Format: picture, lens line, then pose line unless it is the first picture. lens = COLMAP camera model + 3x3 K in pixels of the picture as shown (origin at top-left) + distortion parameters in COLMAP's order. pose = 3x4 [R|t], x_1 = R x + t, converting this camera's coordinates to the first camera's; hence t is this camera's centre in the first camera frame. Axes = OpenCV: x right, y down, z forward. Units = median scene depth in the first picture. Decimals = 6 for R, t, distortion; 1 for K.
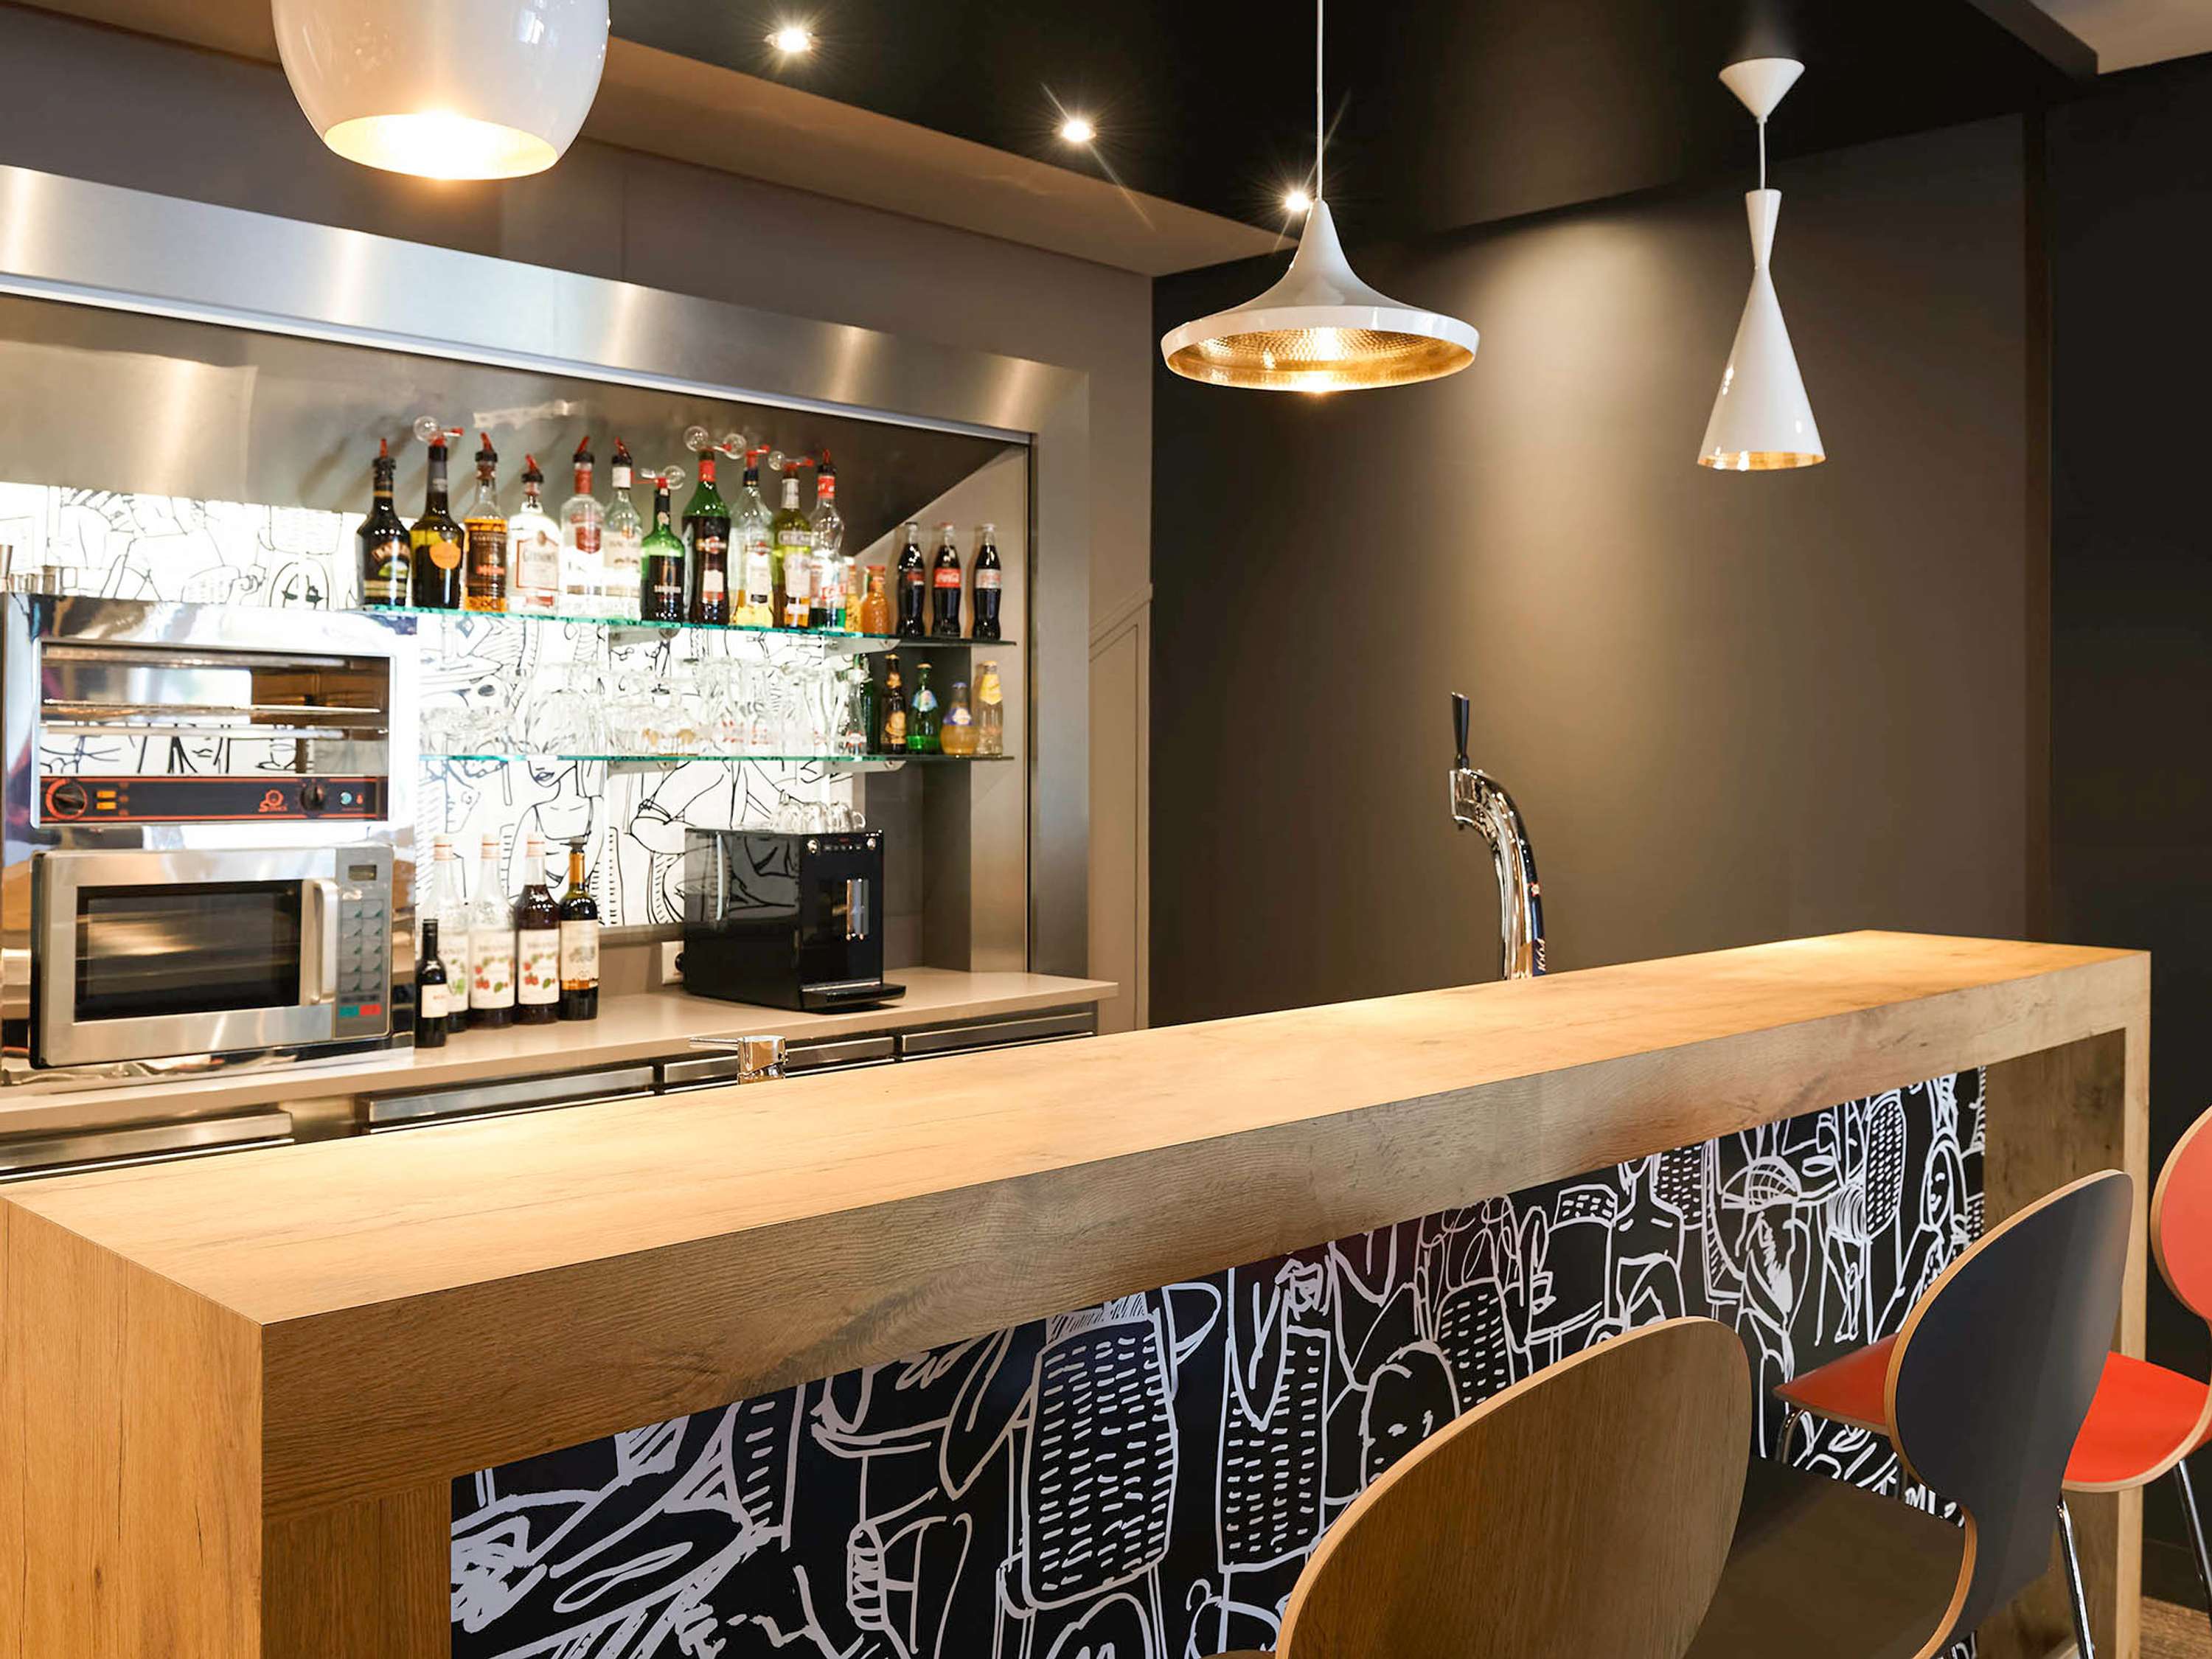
lens RADIAL K [[2096.8, 0, 1106.1], [0, 2096.8, 825.5], [0, 0, 1]] dist [-0.020039, 0.000000]
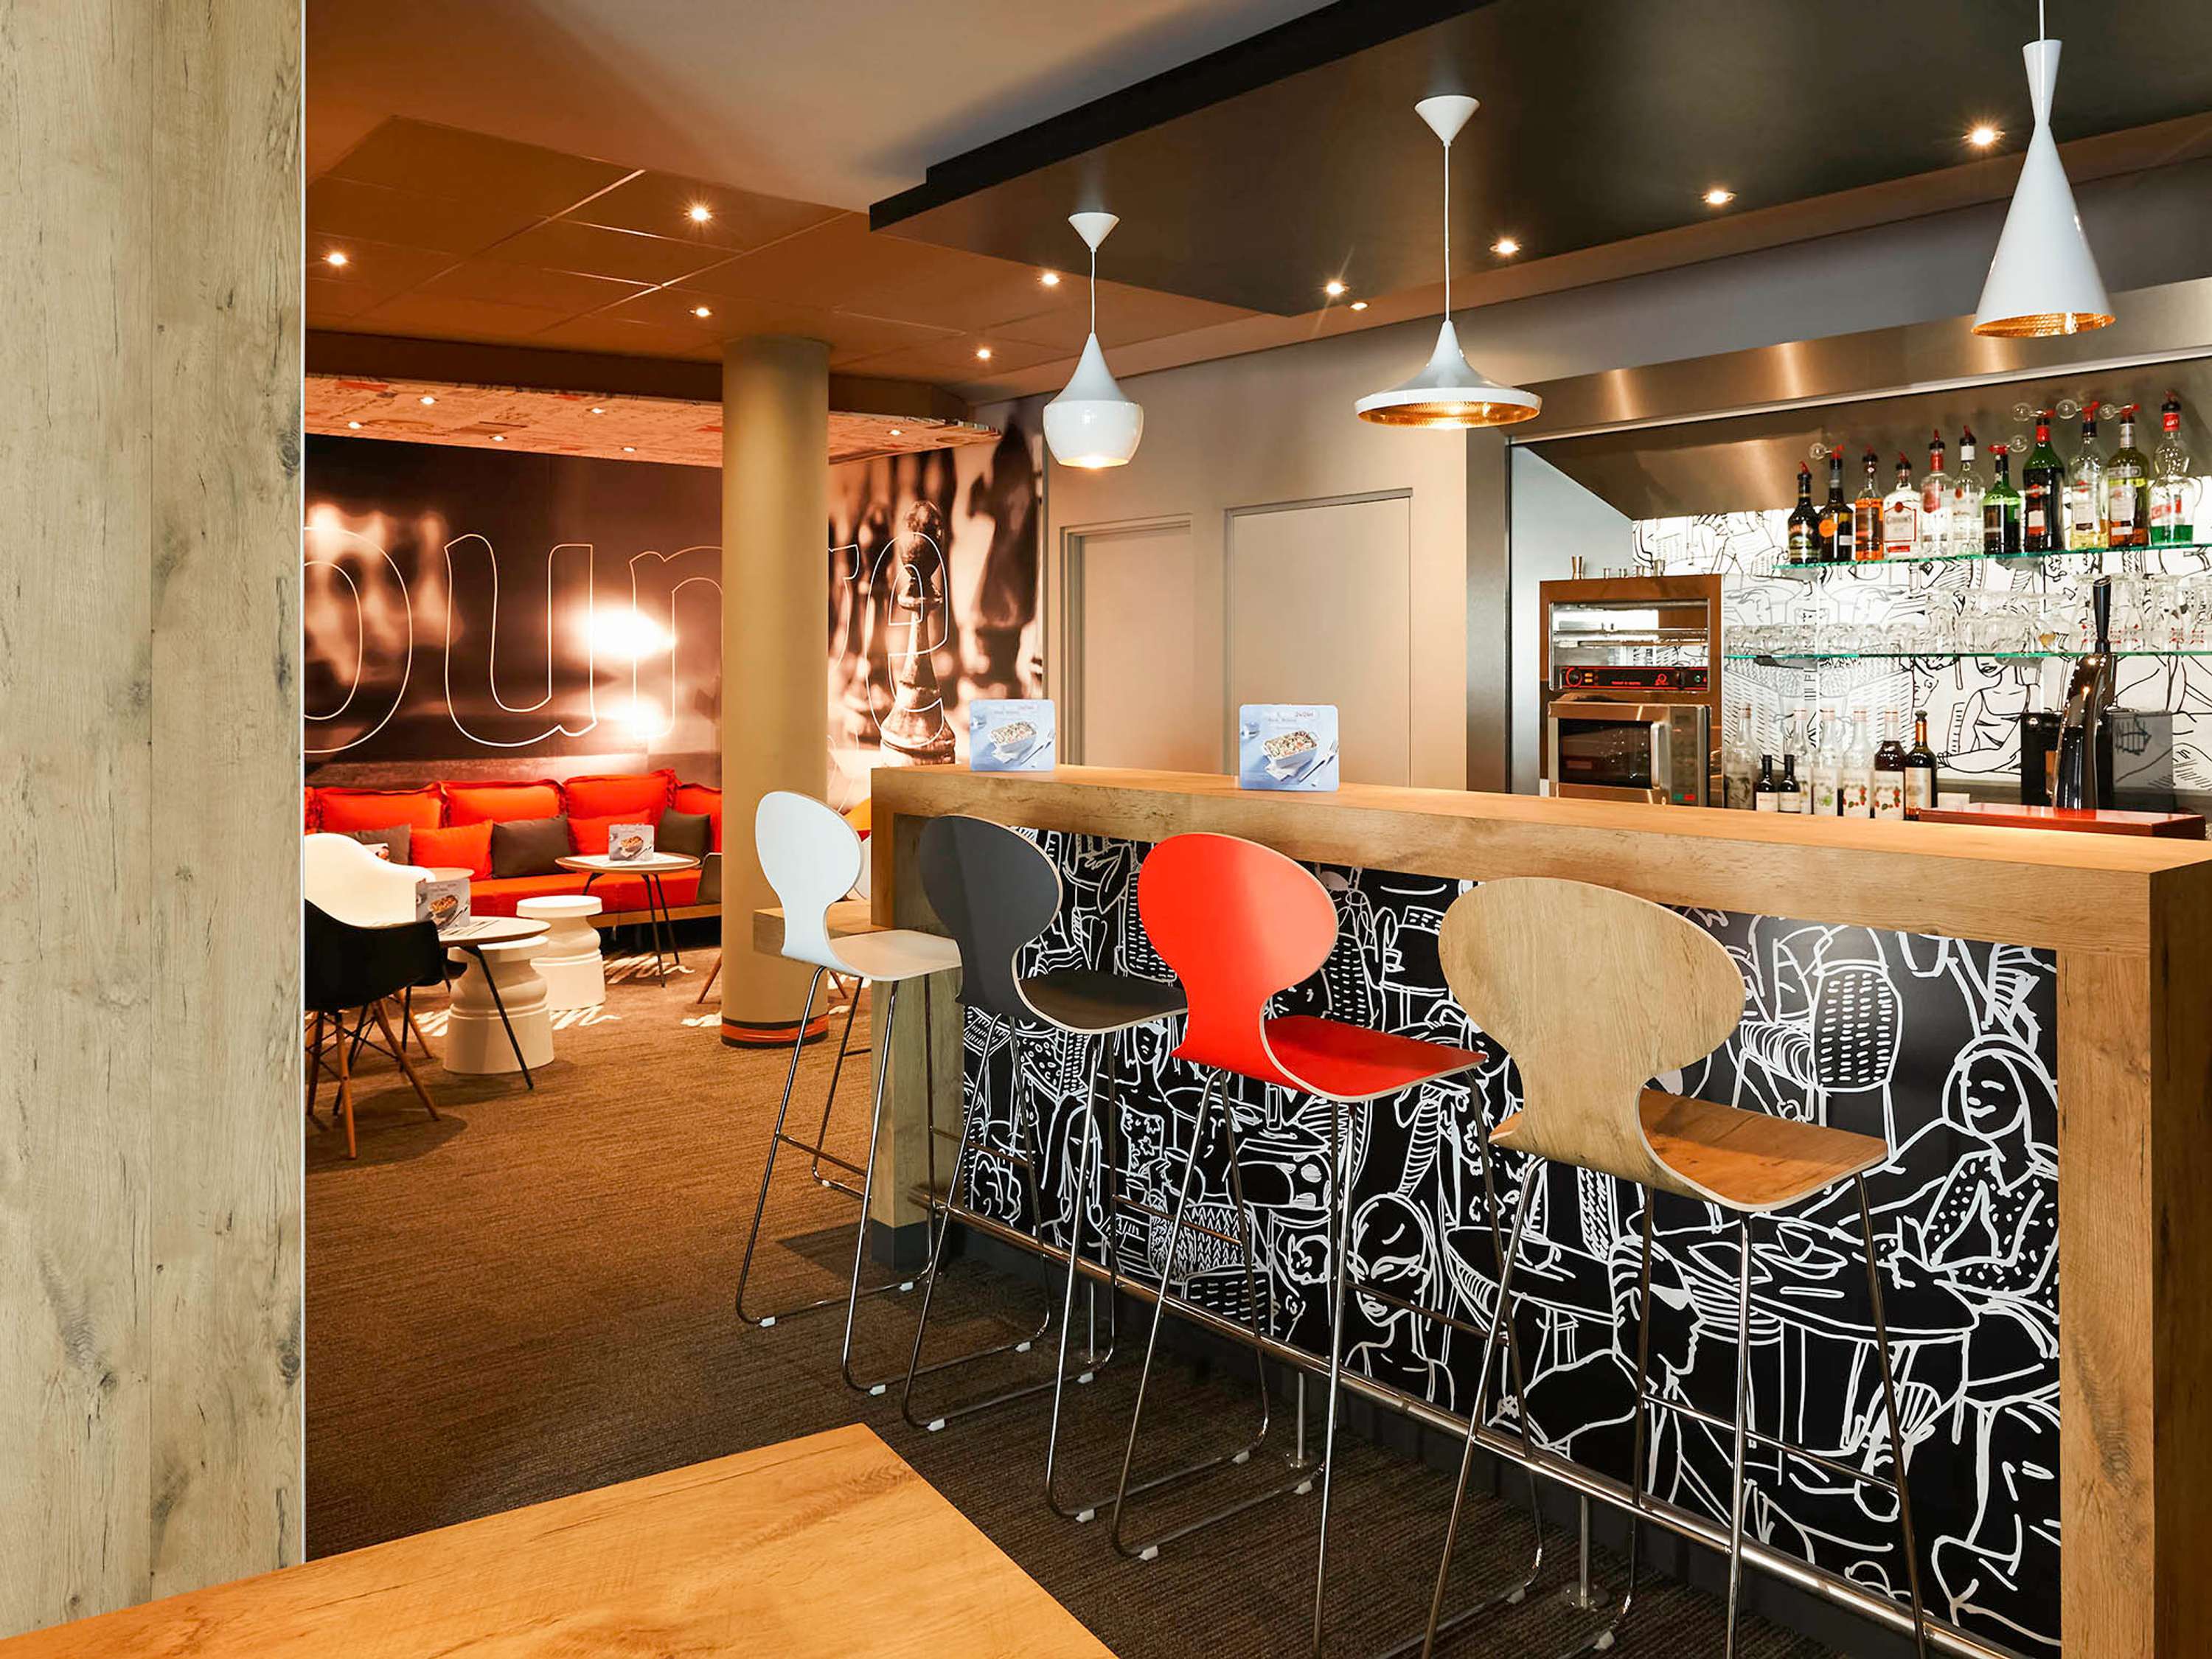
lens RADIAL K [[1744.1, 0, 1108.0], [0, 1744.1, 825.4], [0, 0, 1]] dist [-0.003729, -0.000506]
pose [[-0.132737, 0.081208, -0.987819, 1.203402], [-0.035367, 0.995615, 0.086601, 0.000790], [0.990520, 0.046432, -0.129283, 0.706356]]
